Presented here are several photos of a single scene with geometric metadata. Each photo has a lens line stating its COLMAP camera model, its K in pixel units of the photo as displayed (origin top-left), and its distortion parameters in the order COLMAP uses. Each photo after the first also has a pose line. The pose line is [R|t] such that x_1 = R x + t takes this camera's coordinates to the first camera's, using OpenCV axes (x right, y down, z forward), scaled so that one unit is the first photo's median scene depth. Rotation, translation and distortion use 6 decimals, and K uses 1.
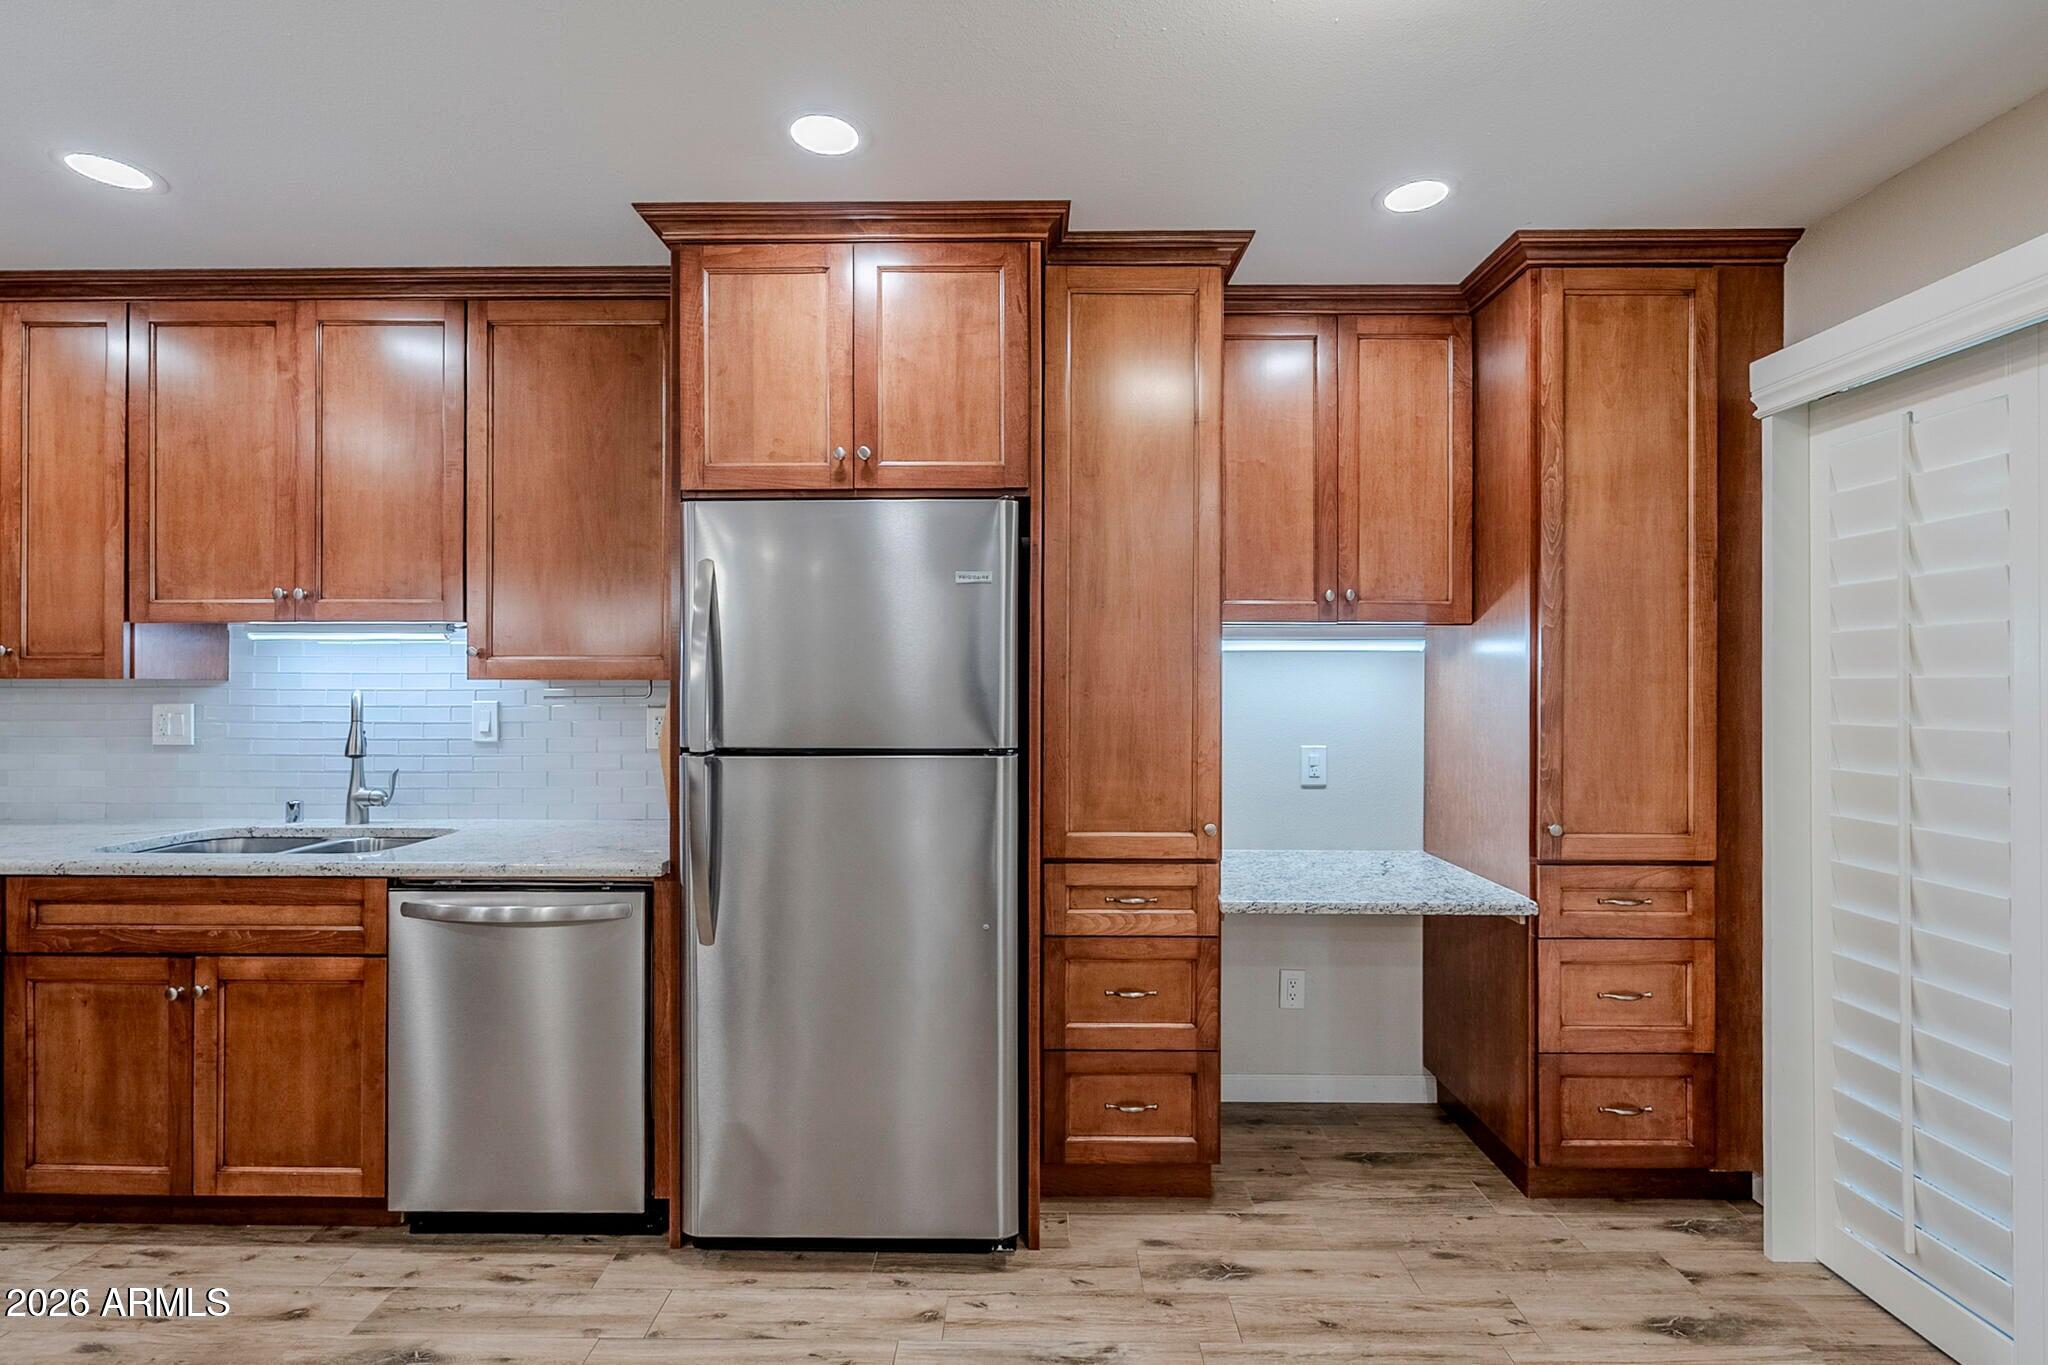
lens RADIAL K [[911.3, 0, 1018.3], [0, 911.3, 681.4], [0, 0, 1]] dist [-0.002899, -0.000138]
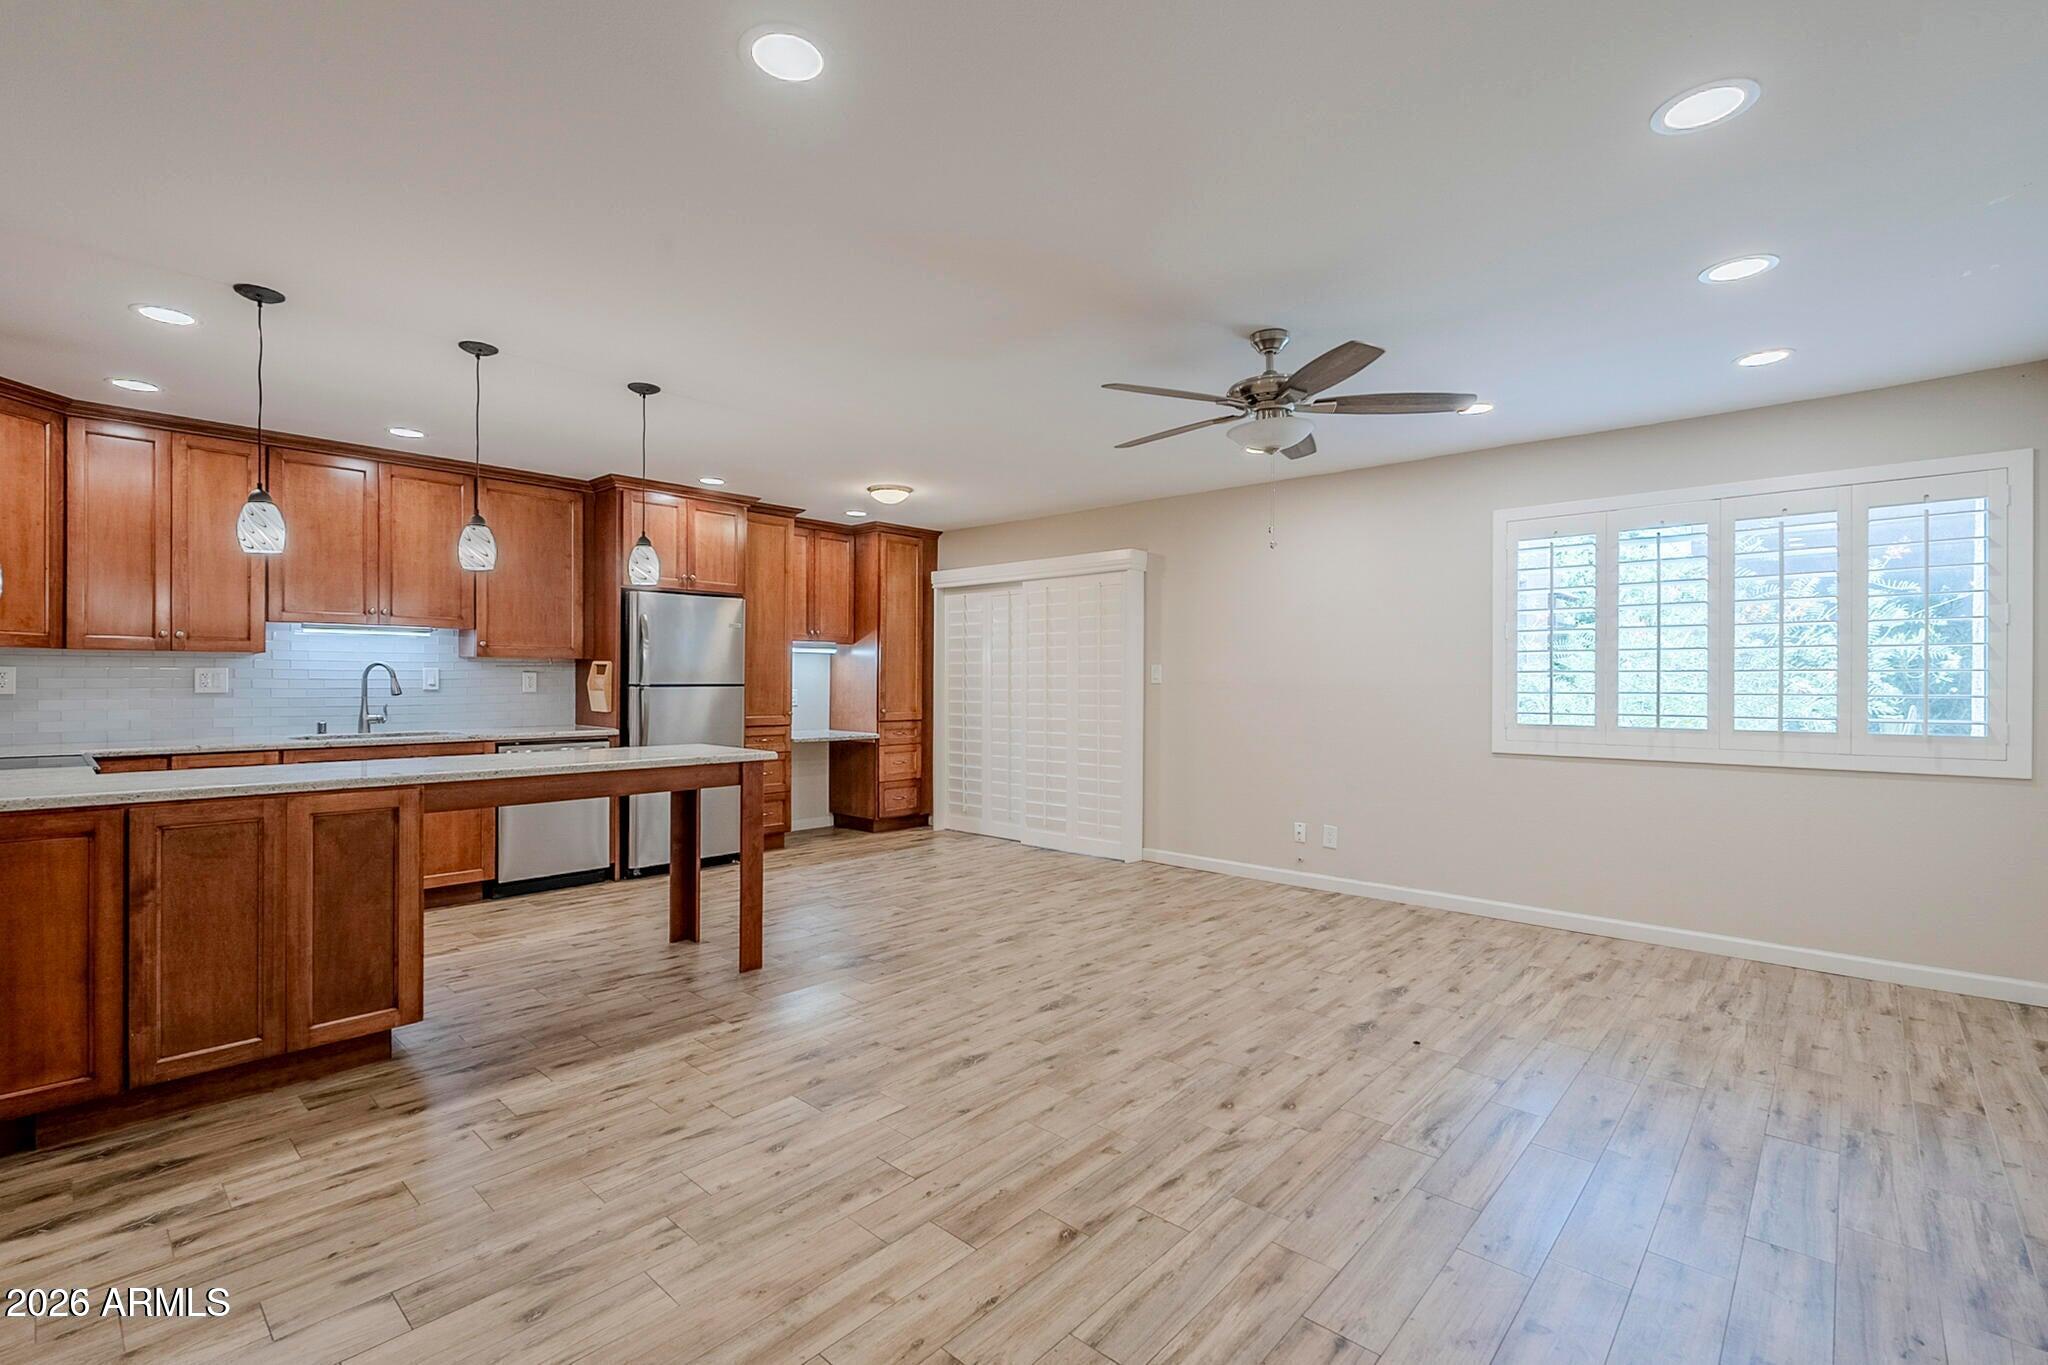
lens RADIAL K [[911.3, 0, 1018.3], [0, 911.3, 681.4], [0, 0, 1]] dist [-0.002899, -0.000138]
pose [[0.669814, 0.000046, 0.742529, -1.439163], [-0.004265, 0.999984, 0.003785, 0.045593], [-0.742516, -0.005702, 0.669804, -1.458984]]
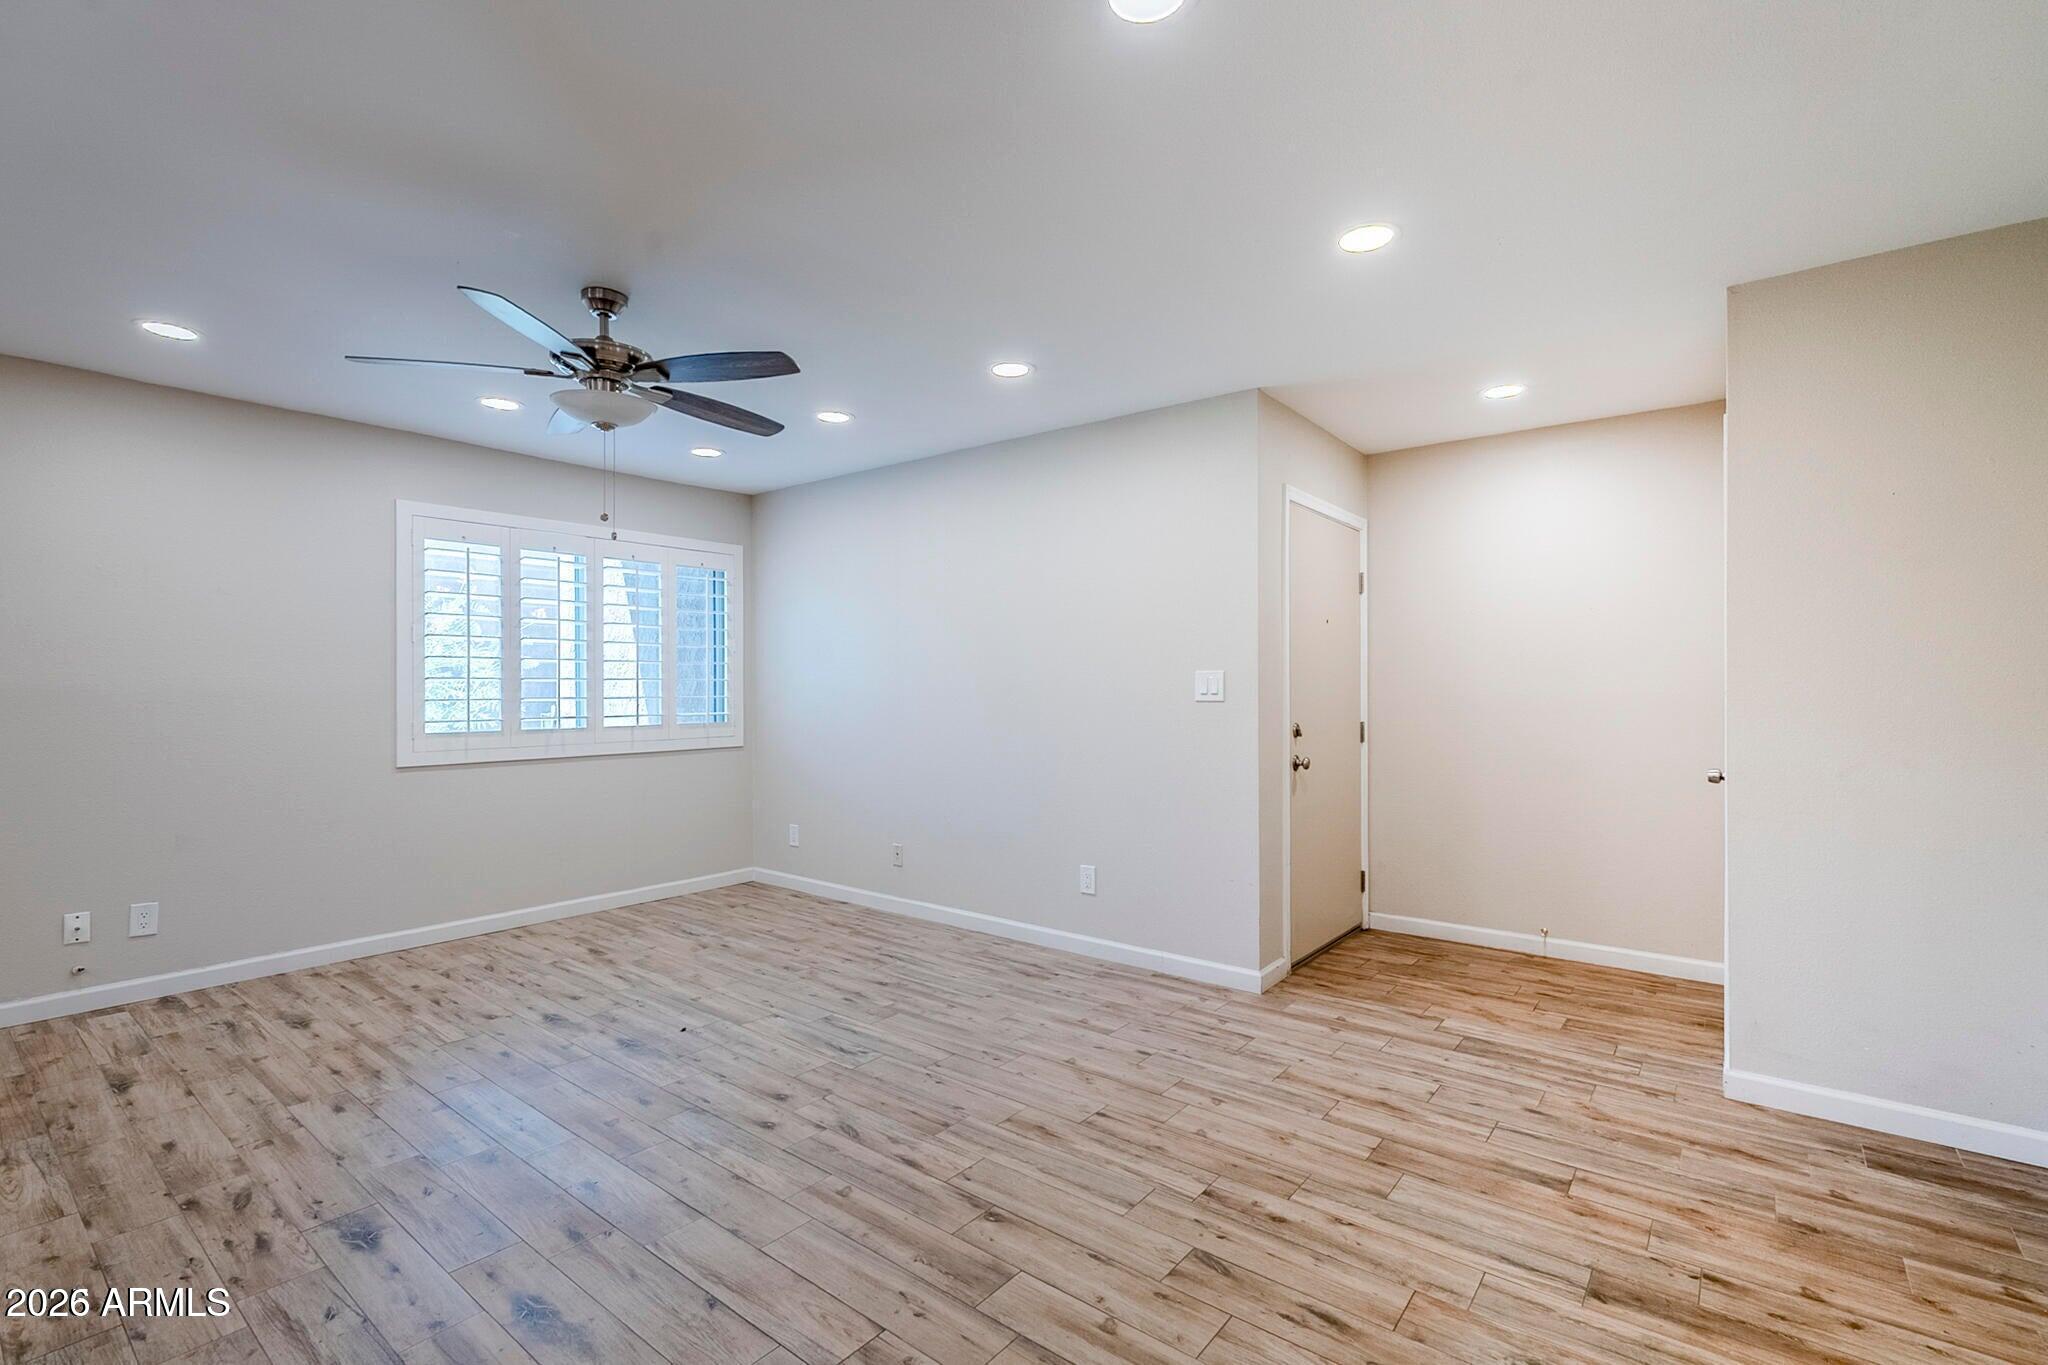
lens RADIAL K [[920.5, 0, 1024.0], [0, 920.5, 682.5], [0, 0, 1]] dist [-0.004136, -0.000289]
pose [[-0.789331, 0.003000, 0.613960, -1.352008], [-0.001219, 0.999978, -0.006454, 0.047054], [-0.613966, -0.005843, -0.789310, -0.173783]]
